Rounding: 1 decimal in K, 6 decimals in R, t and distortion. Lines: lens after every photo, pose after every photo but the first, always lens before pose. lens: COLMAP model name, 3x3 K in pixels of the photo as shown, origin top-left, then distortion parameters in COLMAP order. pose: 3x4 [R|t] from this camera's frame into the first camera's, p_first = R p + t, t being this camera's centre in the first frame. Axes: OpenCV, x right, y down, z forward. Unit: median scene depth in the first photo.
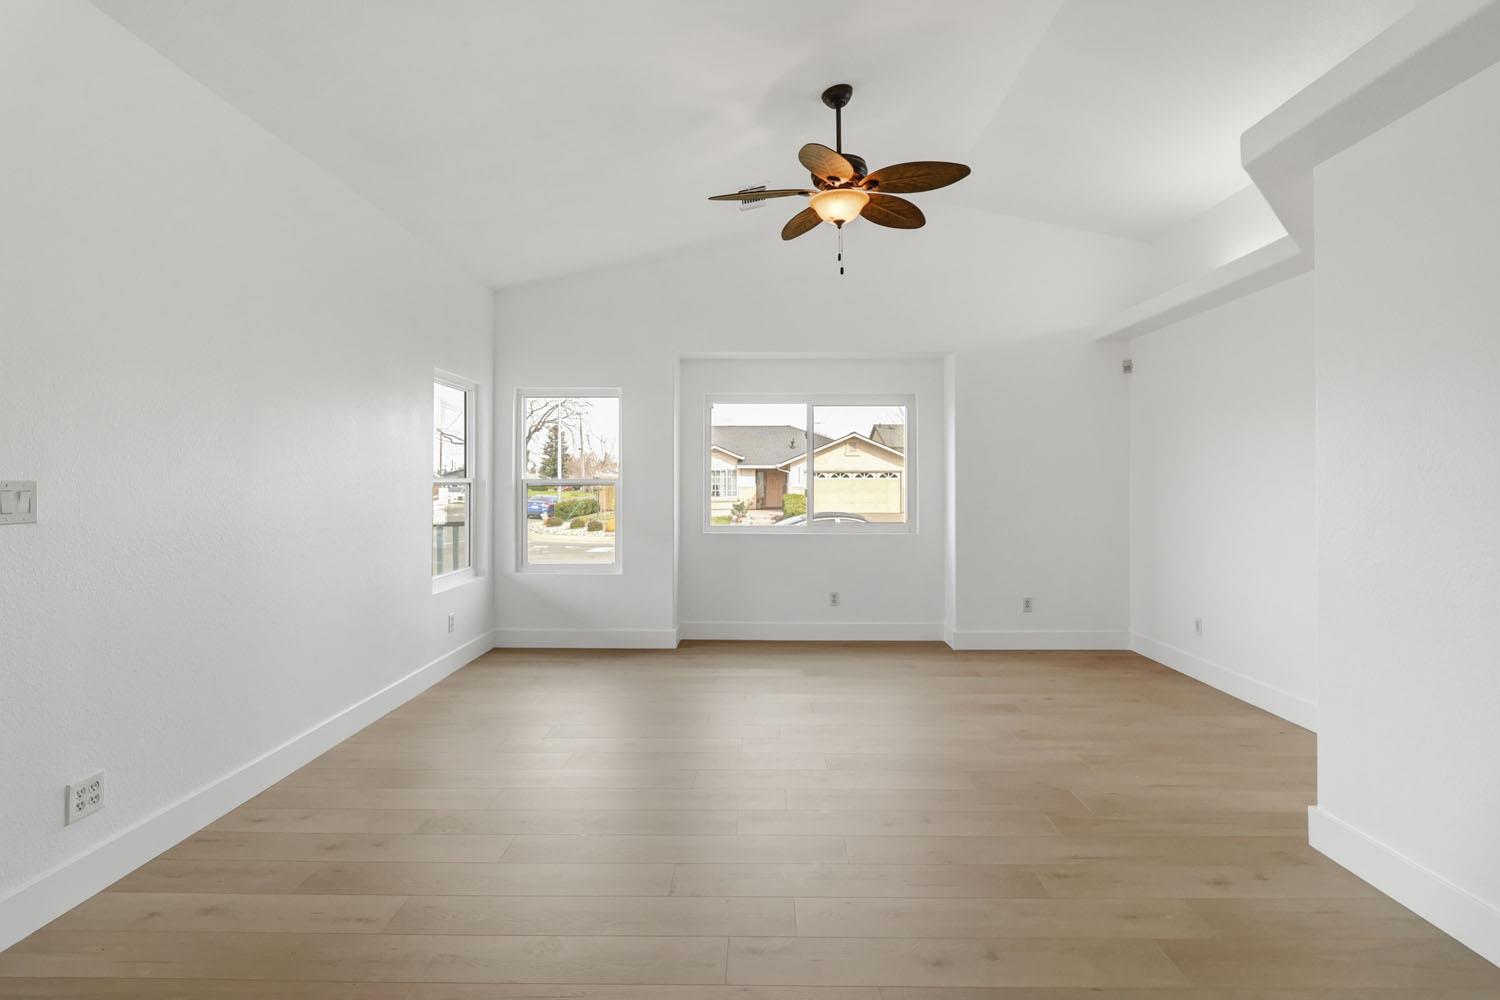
lens RADIAL K [[696.0, 0, 756.1], [0, 696.0, 477.3], [0, 0, 1]] dist [0.000036, -0.000452]
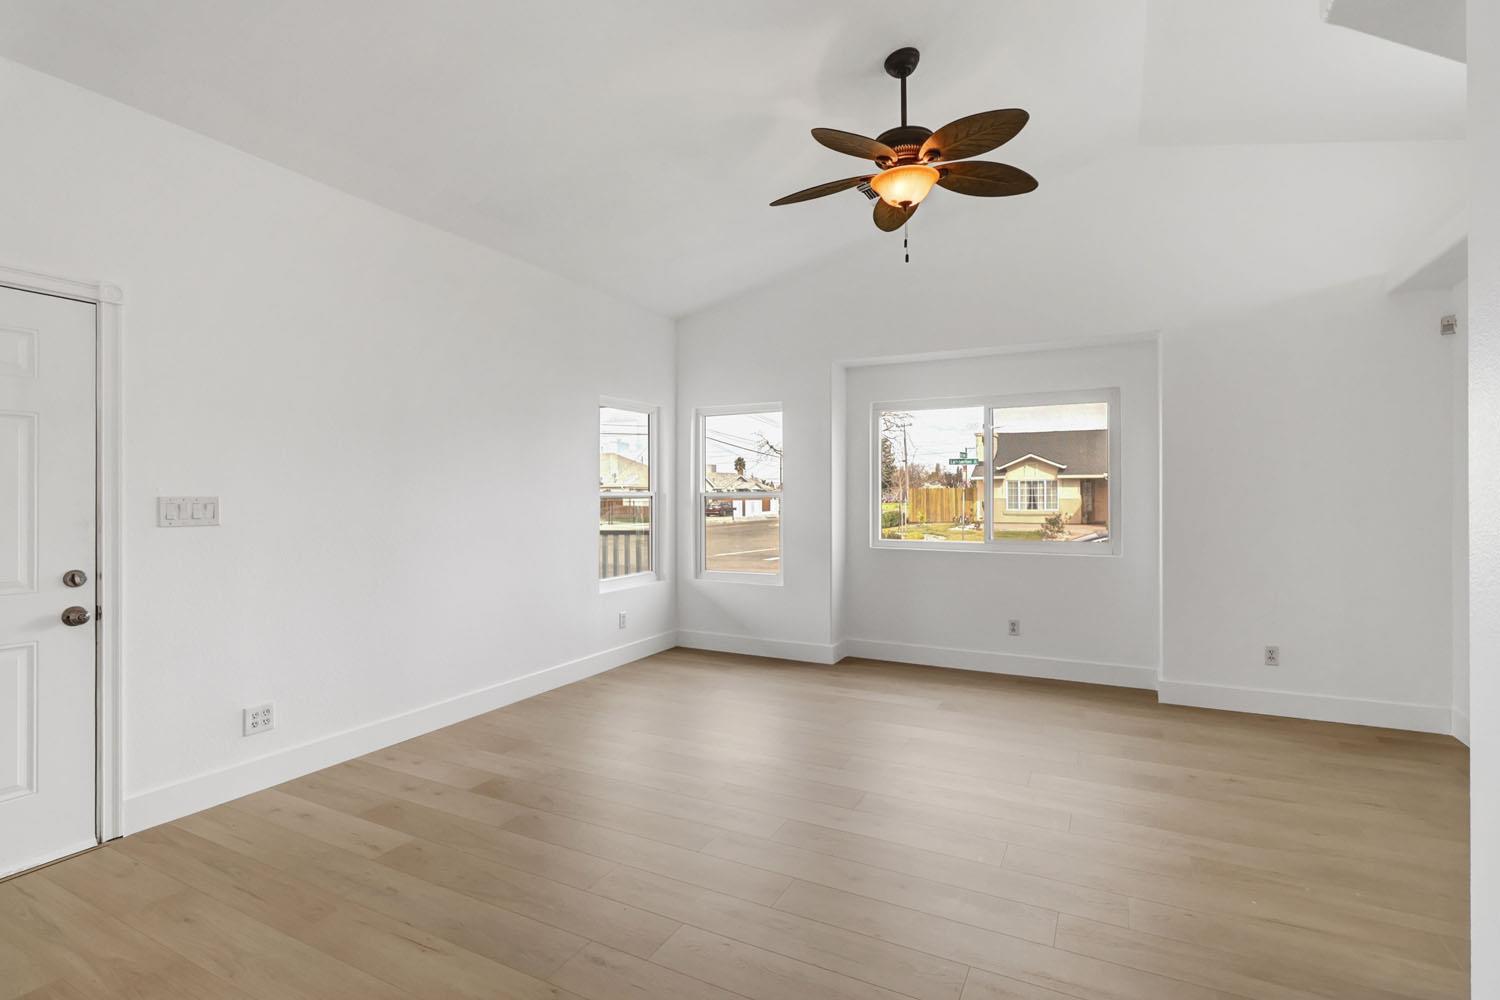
lens RADIAL K [[703.1, 0, 758.3], [0, 703.1, 496.4], [0, 0, 1]] dist [0.001938, -0.000085]
pose [[0.894771, -0.002029, -0.446521, 0.236449], [0.006500, 0.999943, 0.008482, -0.000041], [0.446478, -0.010492, 0.894733, 0.070194]]
